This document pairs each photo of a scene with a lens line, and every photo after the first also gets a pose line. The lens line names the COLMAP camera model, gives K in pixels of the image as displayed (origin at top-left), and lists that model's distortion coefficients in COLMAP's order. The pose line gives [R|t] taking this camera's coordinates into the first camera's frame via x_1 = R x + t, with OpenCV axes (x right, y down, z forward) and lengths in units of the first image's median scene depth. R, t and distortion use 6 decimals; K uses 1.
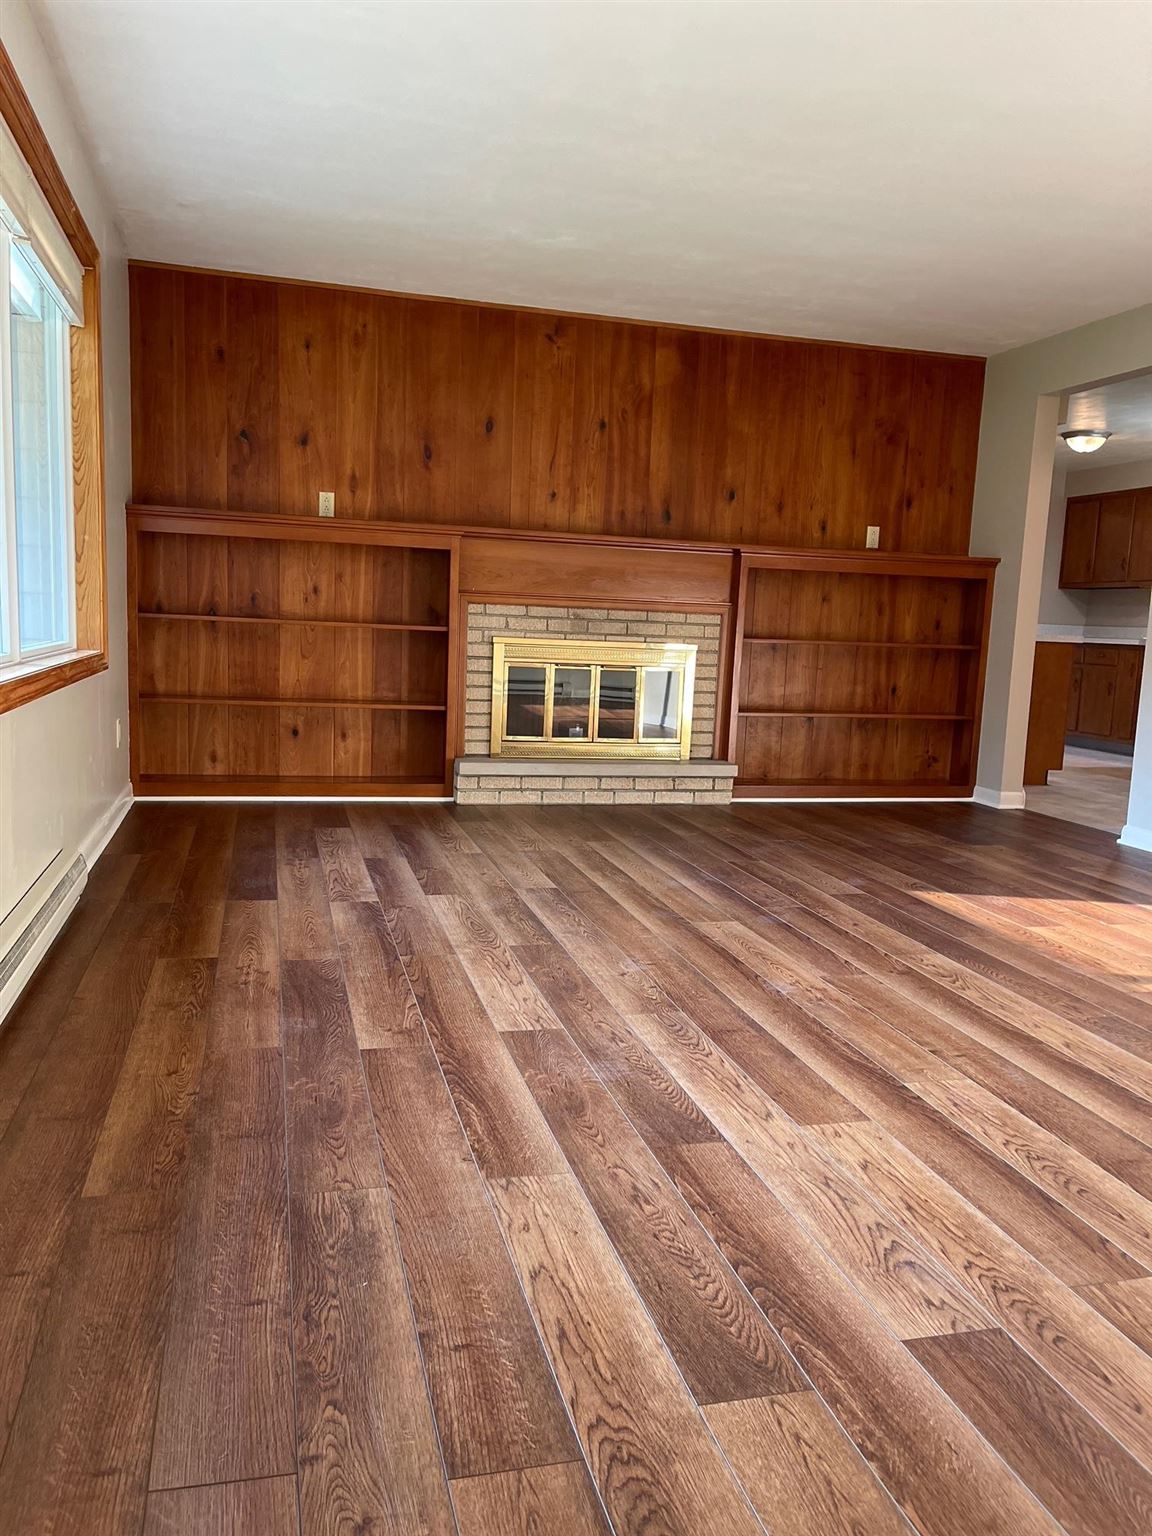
lens RADIAL K [[1161.2, 0, 574.9], [0, 1161.2, 770.2], [0, 0, 1]] dist [-0.005893, 0.007454]
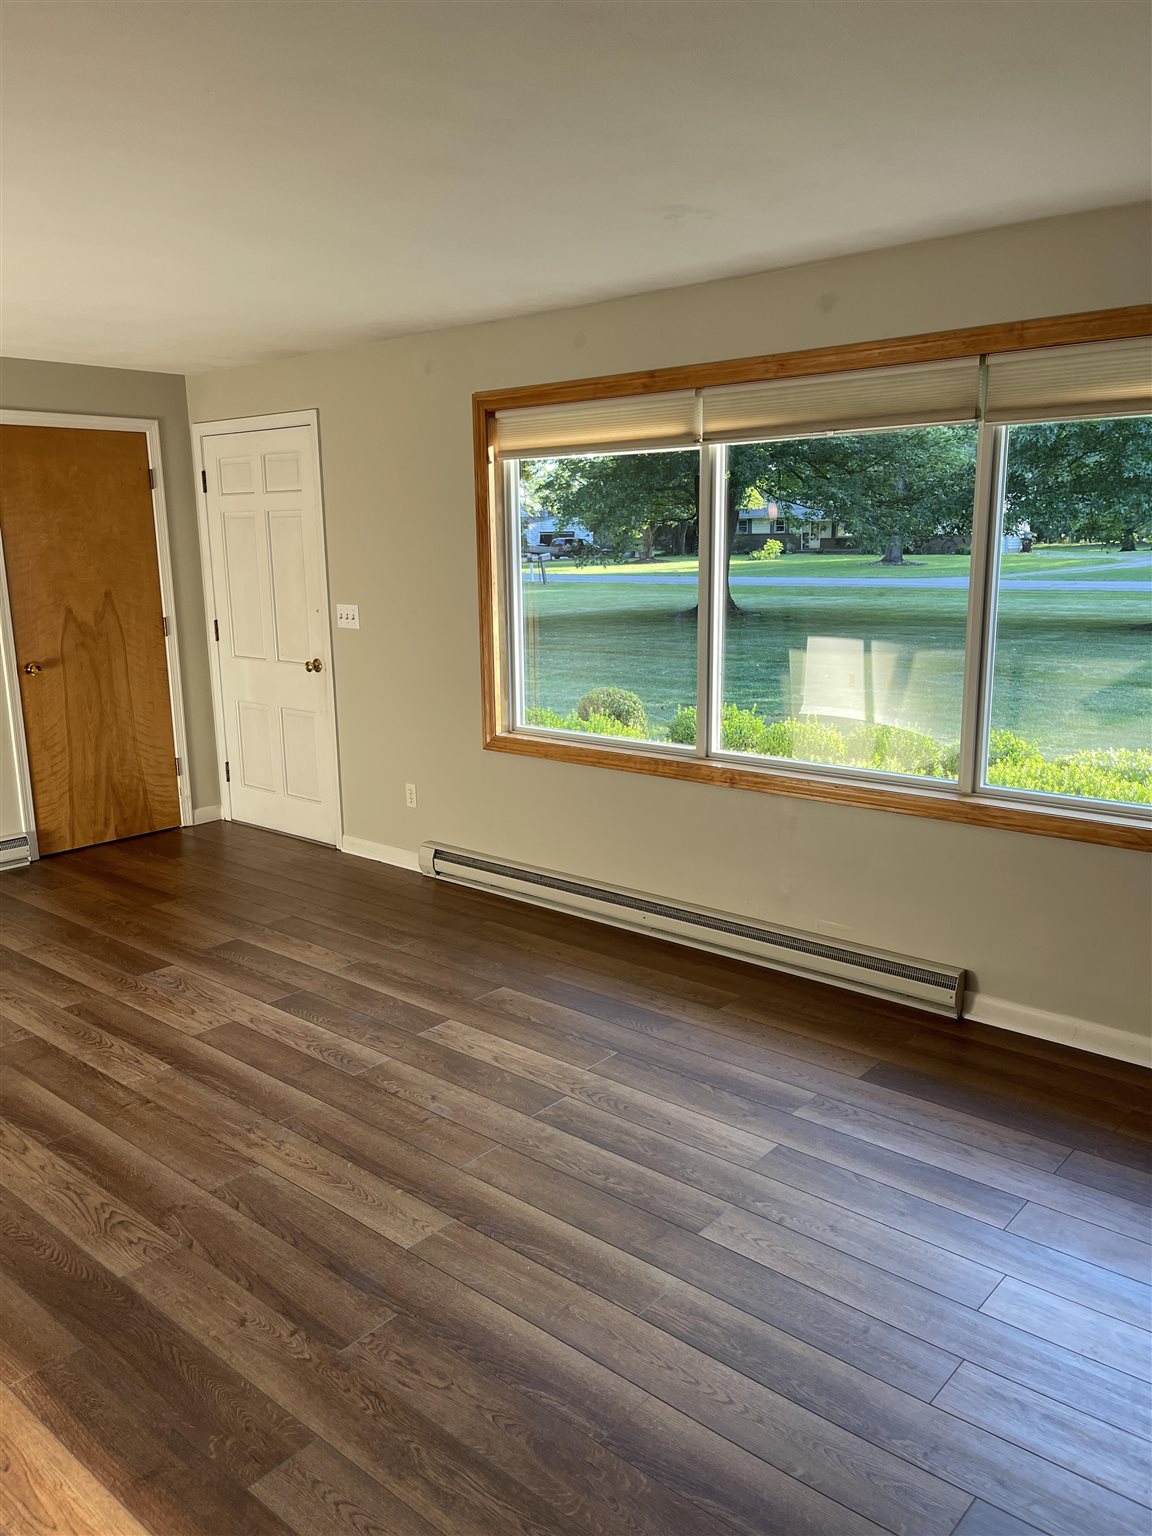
lens RADIAL K [[1161.2, 0, 577.3], [0, 1161.2, 770.0], [0, 0, 1]] dist [-0.005893, 0.007454]
pose [[-0.826818, 0.084991, -0.556011, 0.599363], [-0.095161, 0.953131, 0.287204, -0.520022], [0.554361, 0.290376, -0.779978, 2.161962]]
